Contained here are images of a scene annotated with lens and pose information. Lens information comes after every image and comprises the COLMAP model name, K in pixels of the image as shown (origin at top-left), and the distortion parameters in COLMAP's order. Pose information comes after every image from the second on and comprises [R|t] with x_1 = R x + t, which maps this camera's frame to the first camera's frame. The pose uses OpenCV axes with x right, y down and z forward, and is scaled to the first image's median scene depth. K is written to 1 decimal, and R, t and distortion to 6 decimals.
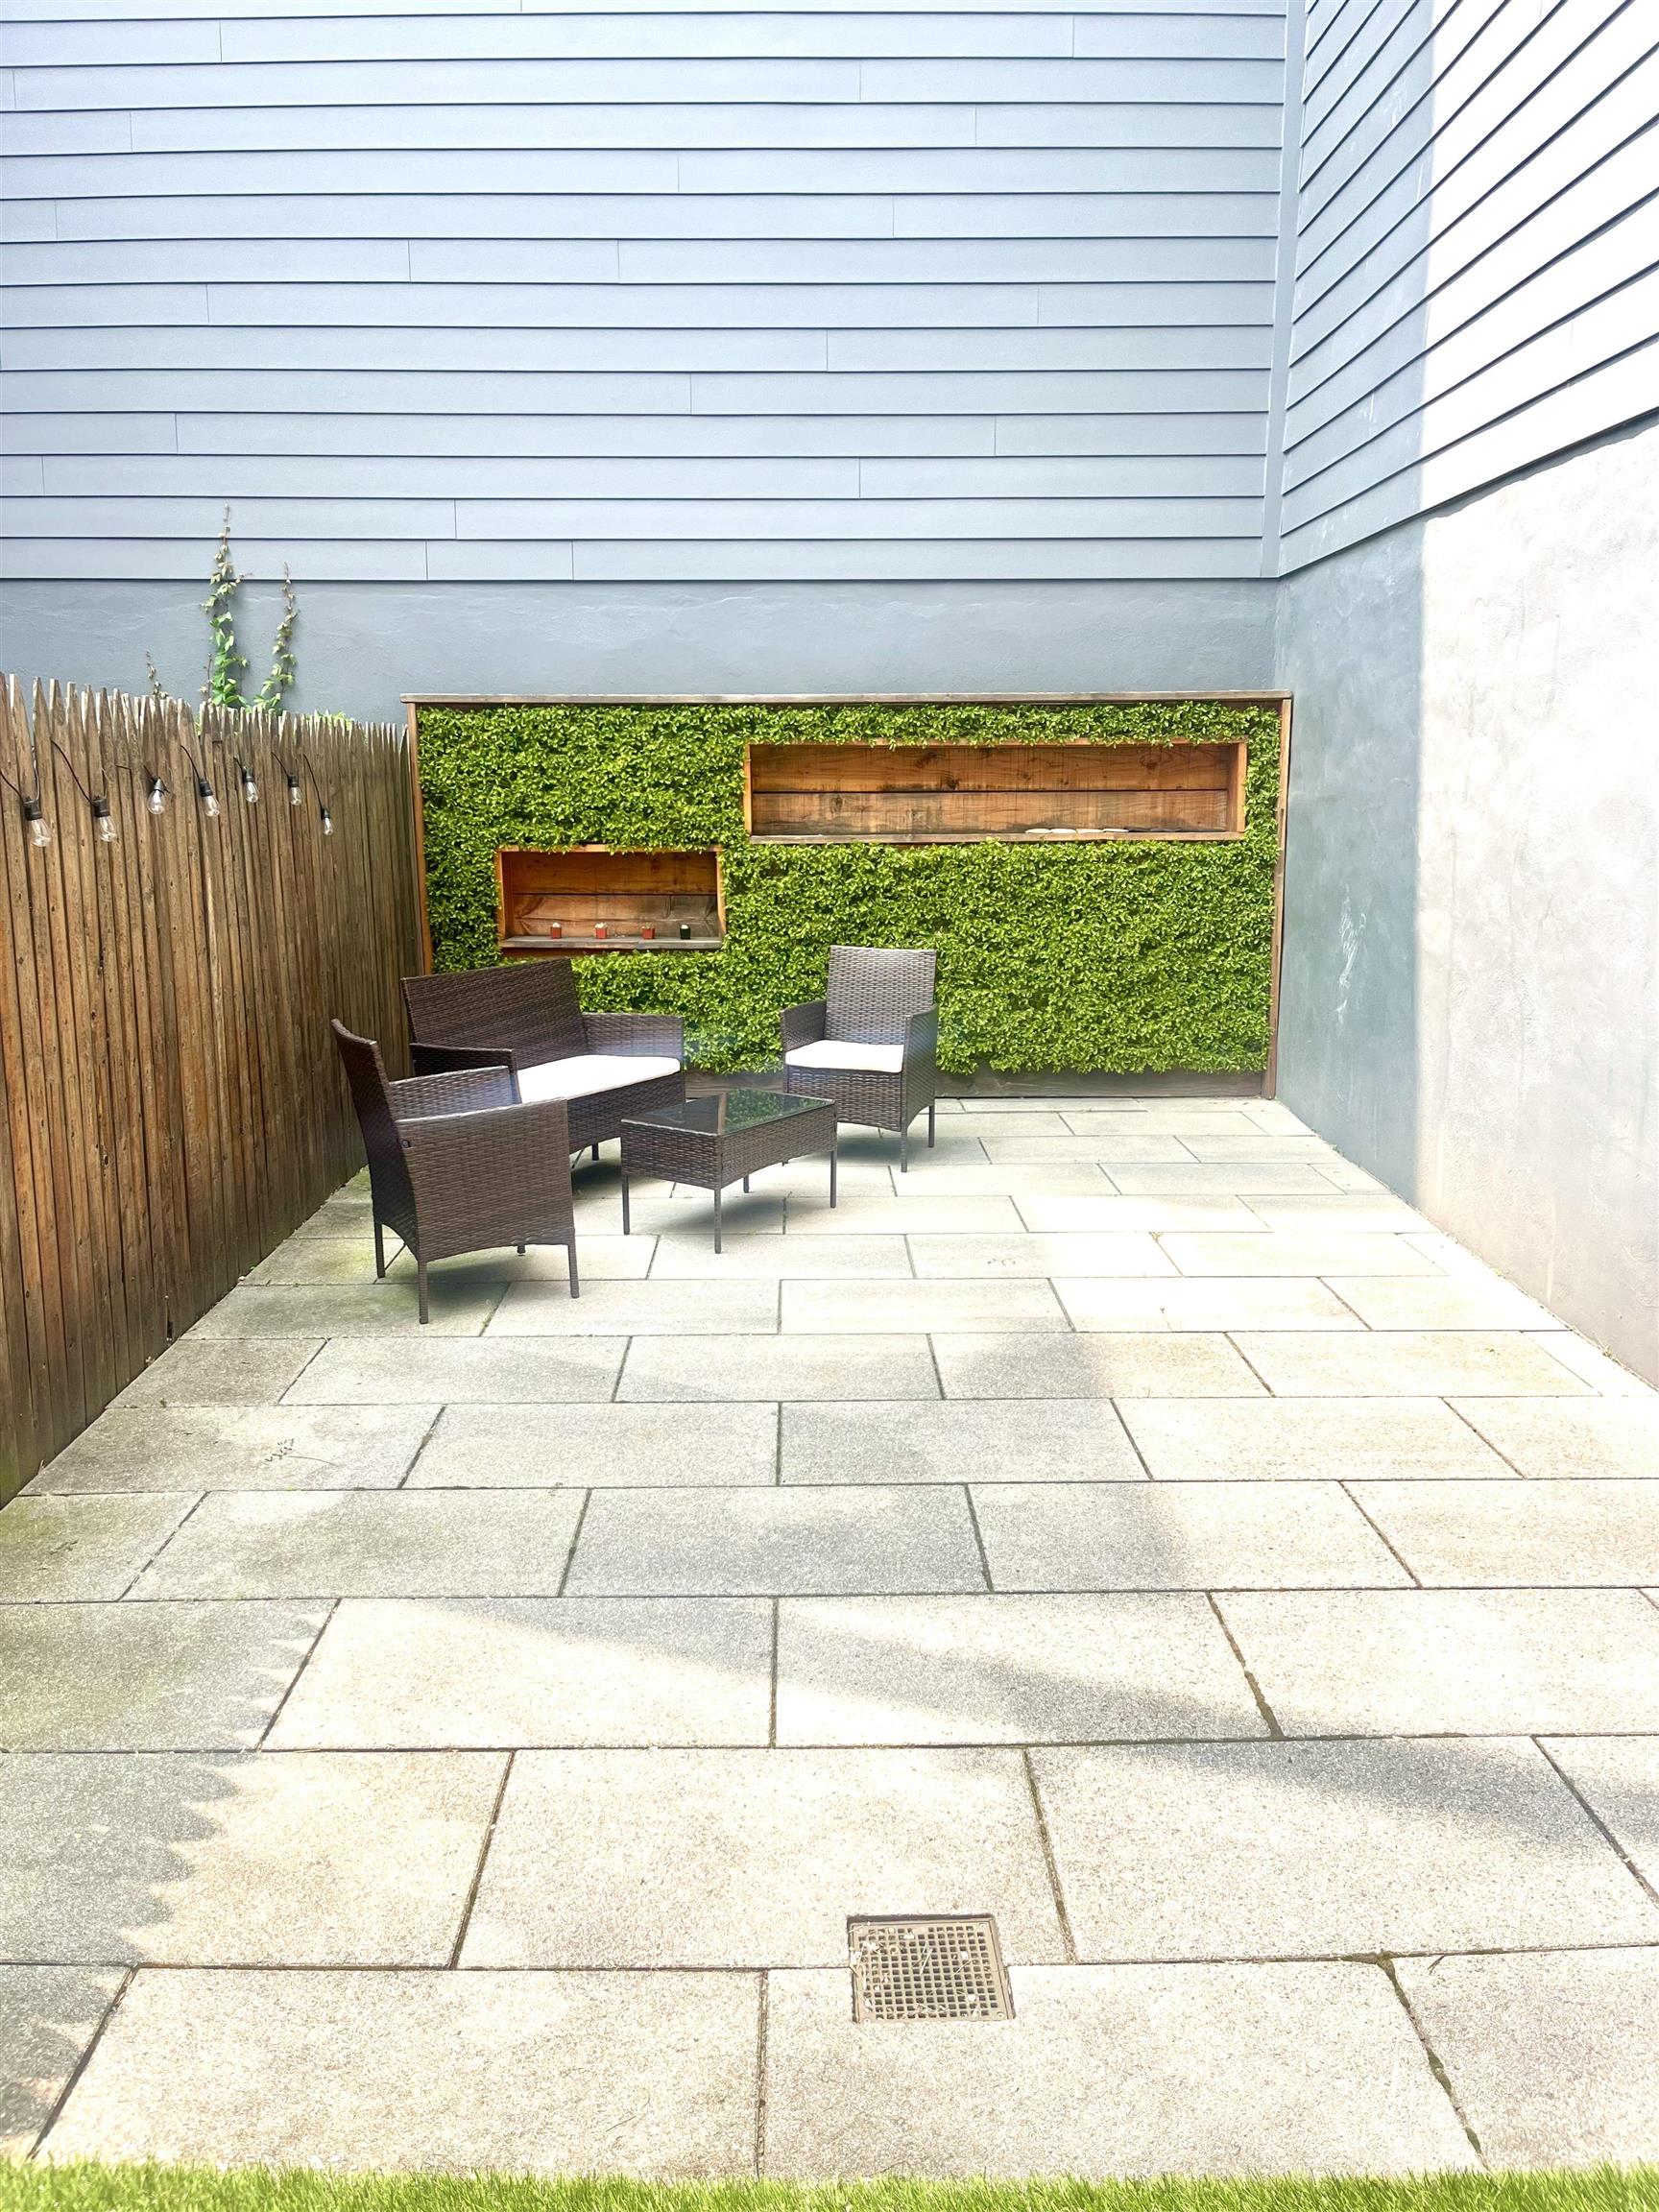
lens RADIAL K [[1687.3, 0, 829.5], [0, 1687.3, 1106.0], [0, 0, 1]] dist [0.064026, -0.081388]
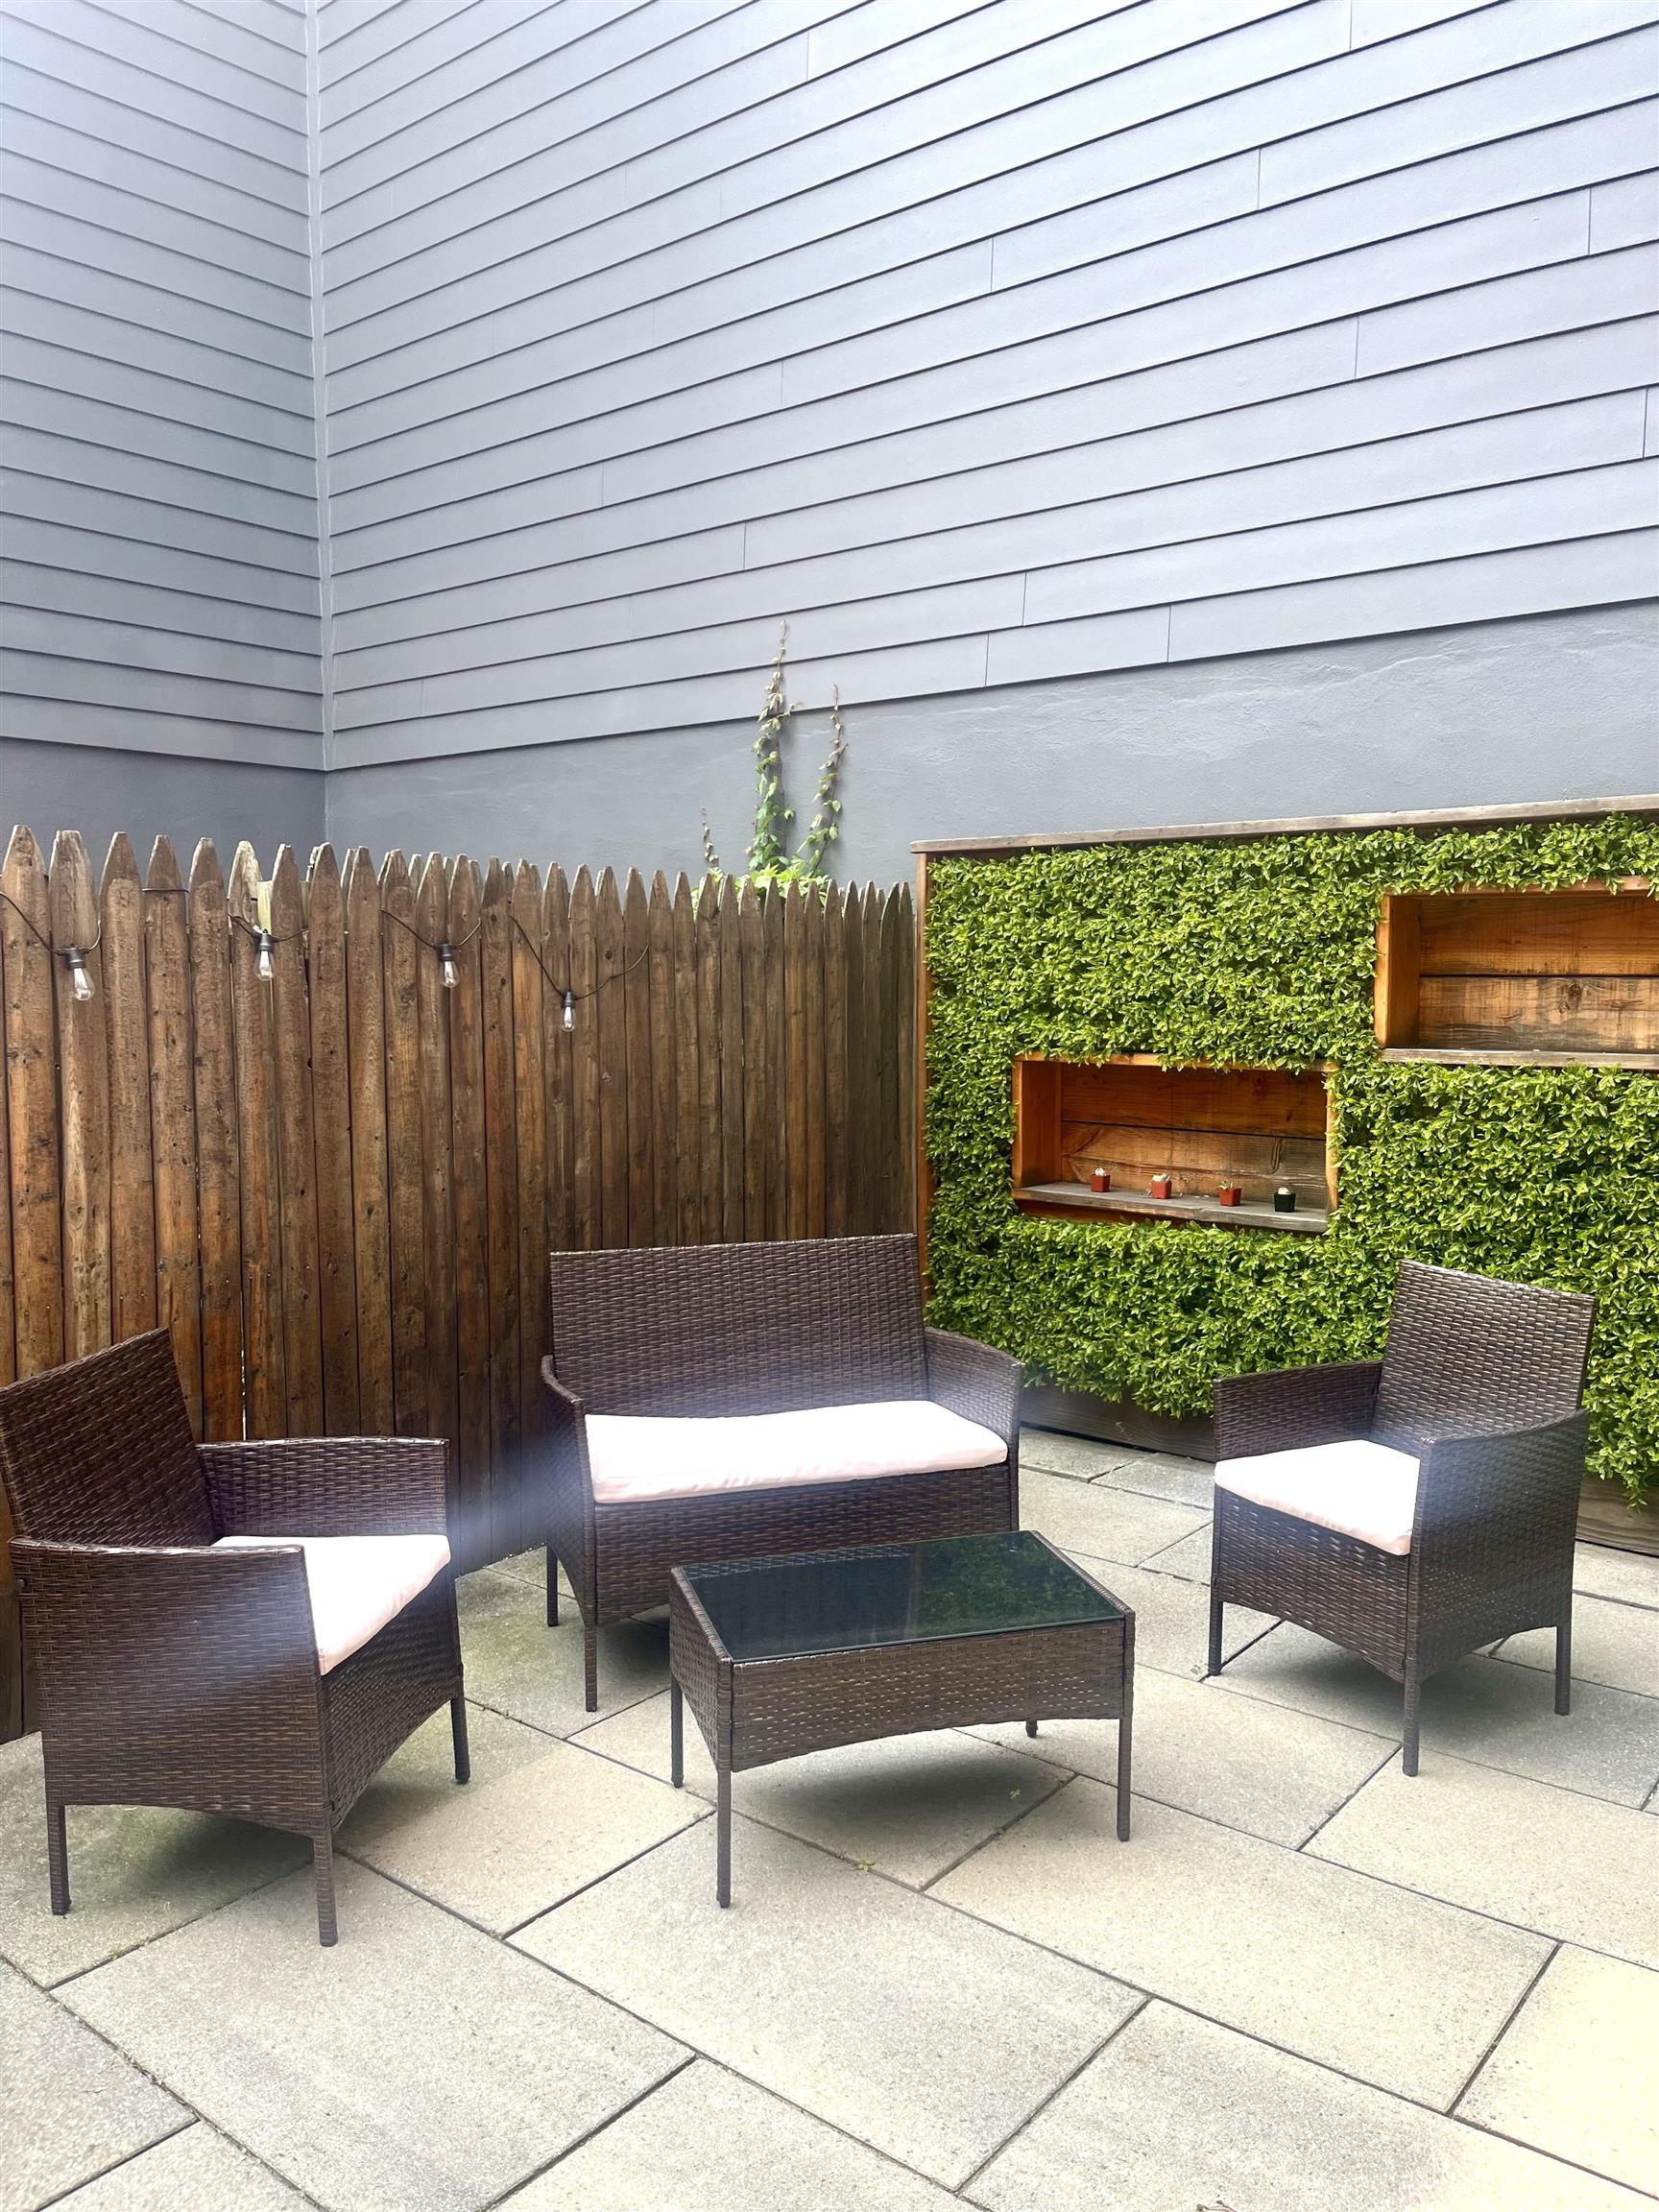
lens RADIAL K [[1687.3, 0, 829.5], [0, 1687.3, 1106.0], [0, 0, 1]] dist [0.064026, -0.081388]
pose [[0.766204, 0.054210, -0.640307, 0.184789], [-0.124162, 0.990147, -0.064746, -0.078584], [0.630488, 0.129111, 0.765385, 0.433723]]
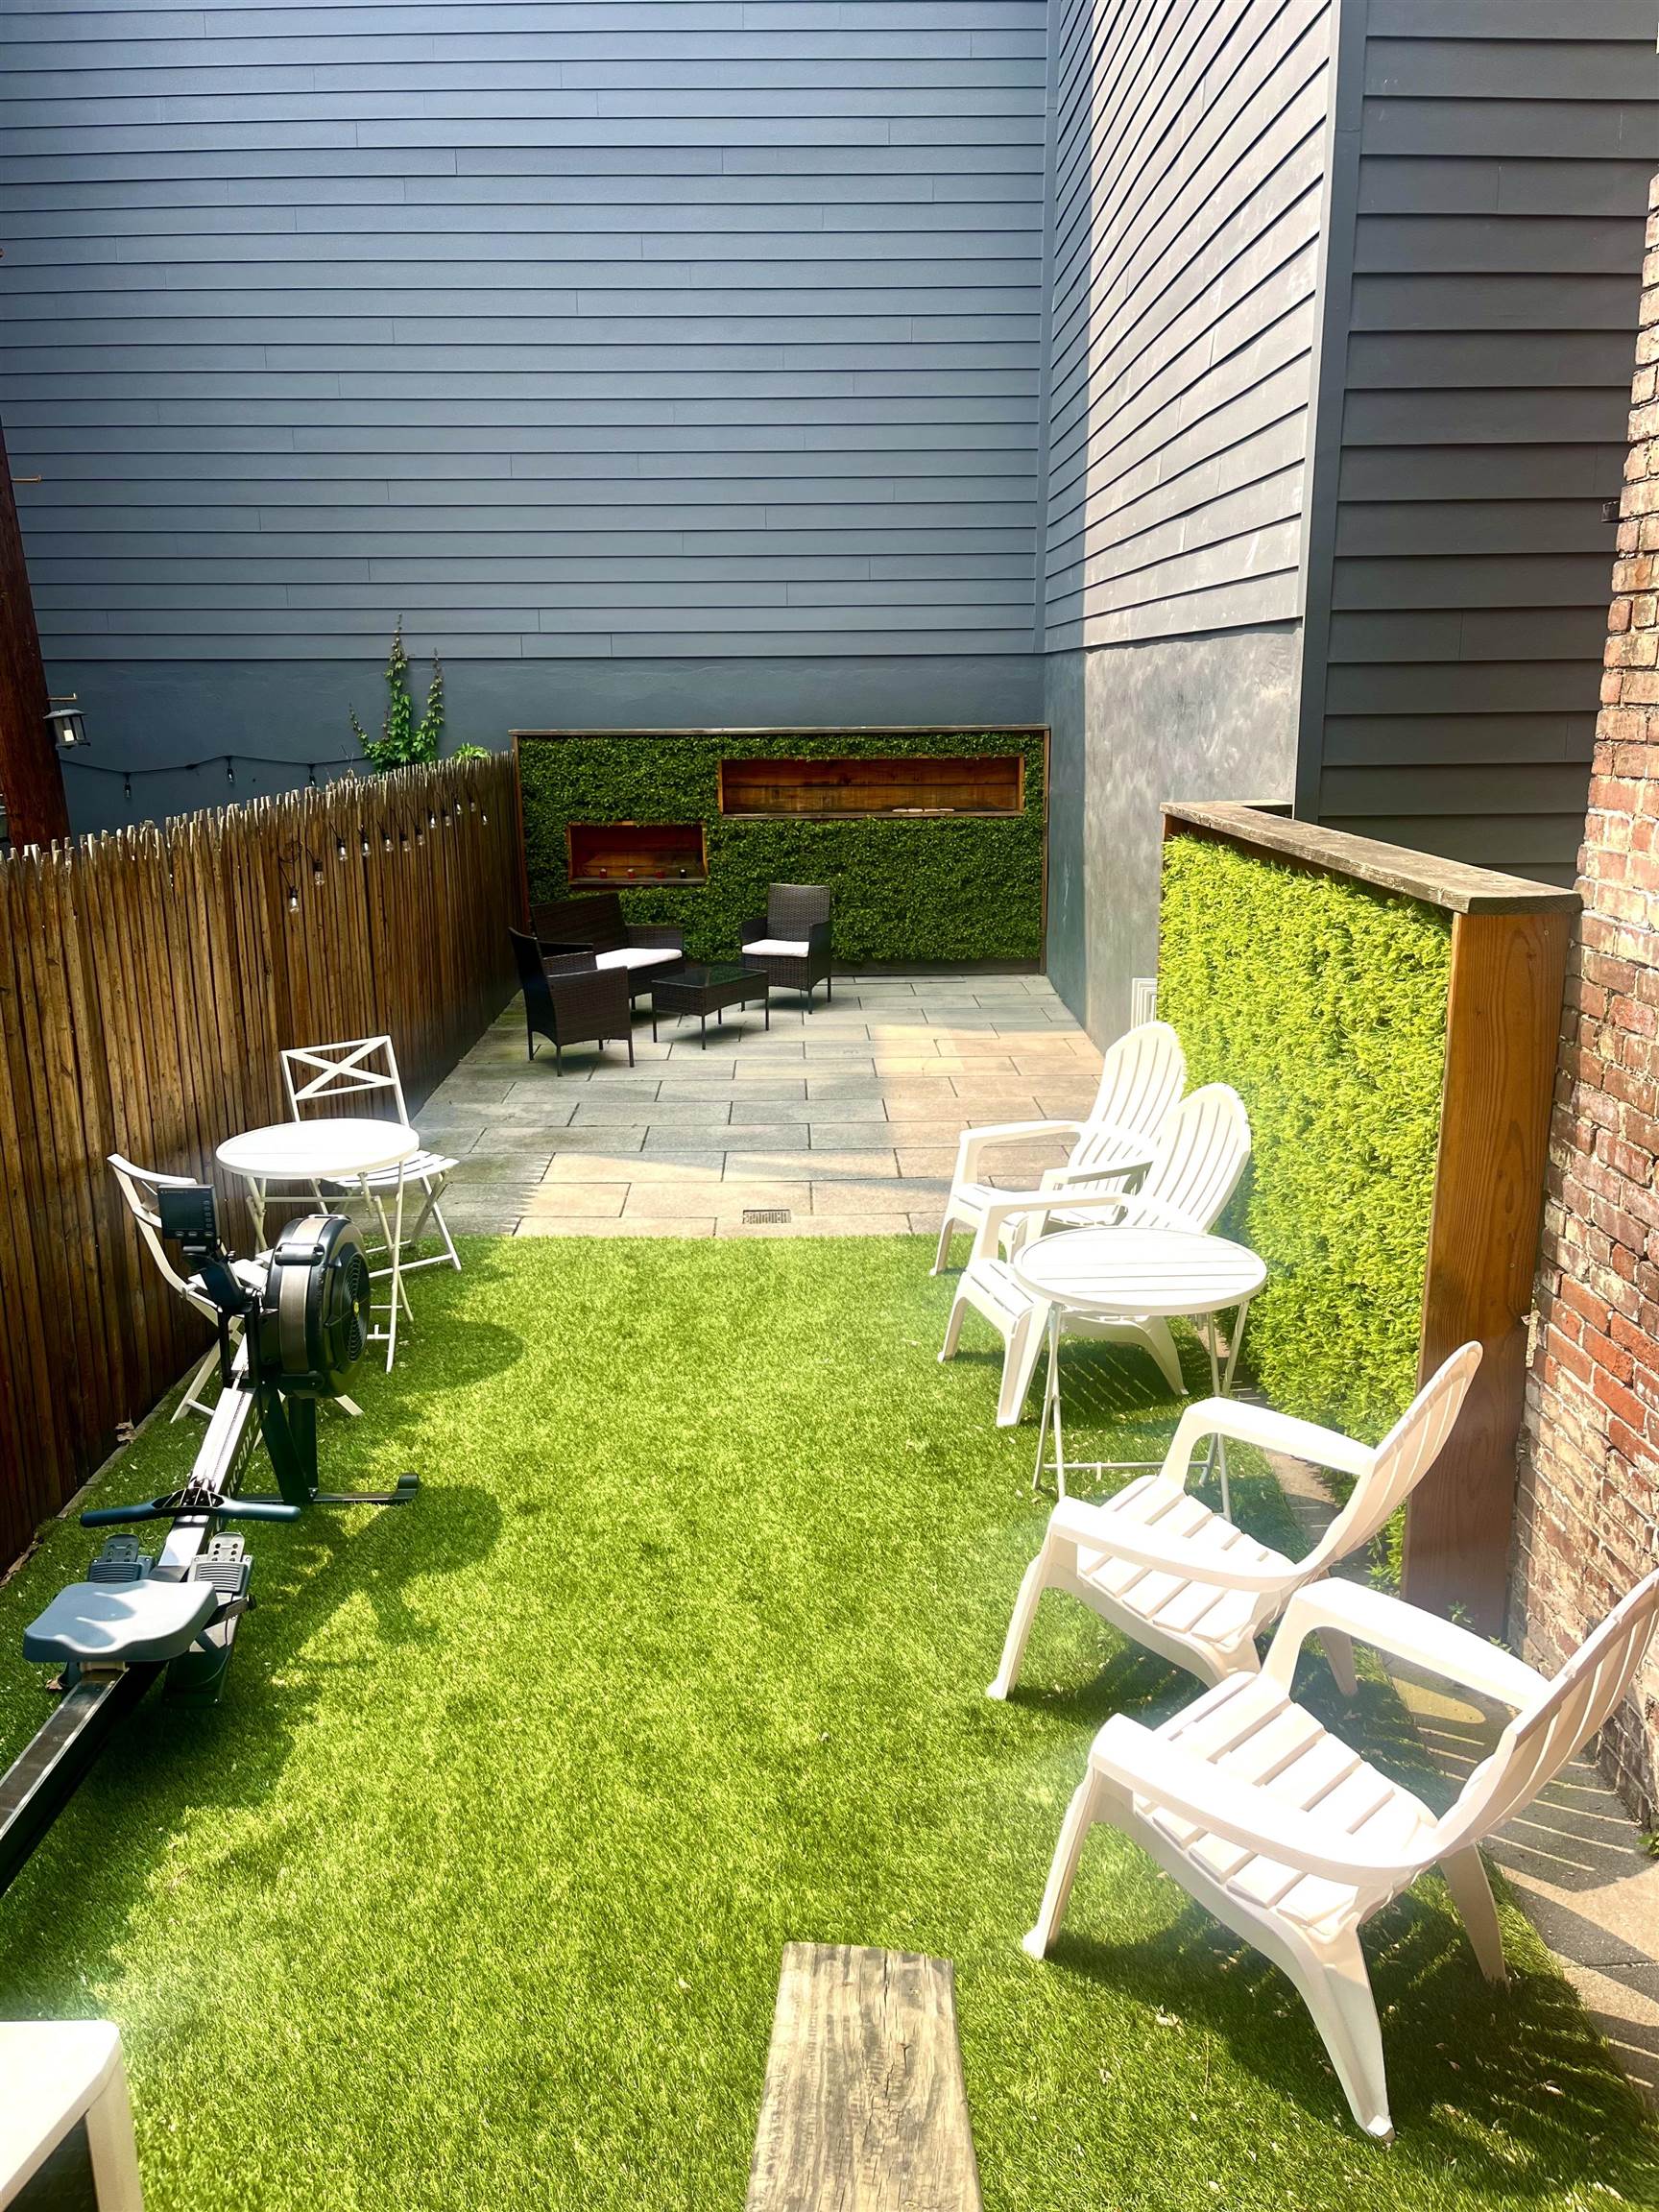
lens RADIAL K [[1687.3, 0, 829.5], [0, 1687.3, 1106.0], [0, 0, 1]] dist [0.064026, -0.081388]
pose [[0.999972, -0.006683, 0.003416, 0.049431], [0.006503, 0.998714, 0.050289, 0.039667], [-0.003748, -0.050266, 0.998729, -0.649266]]
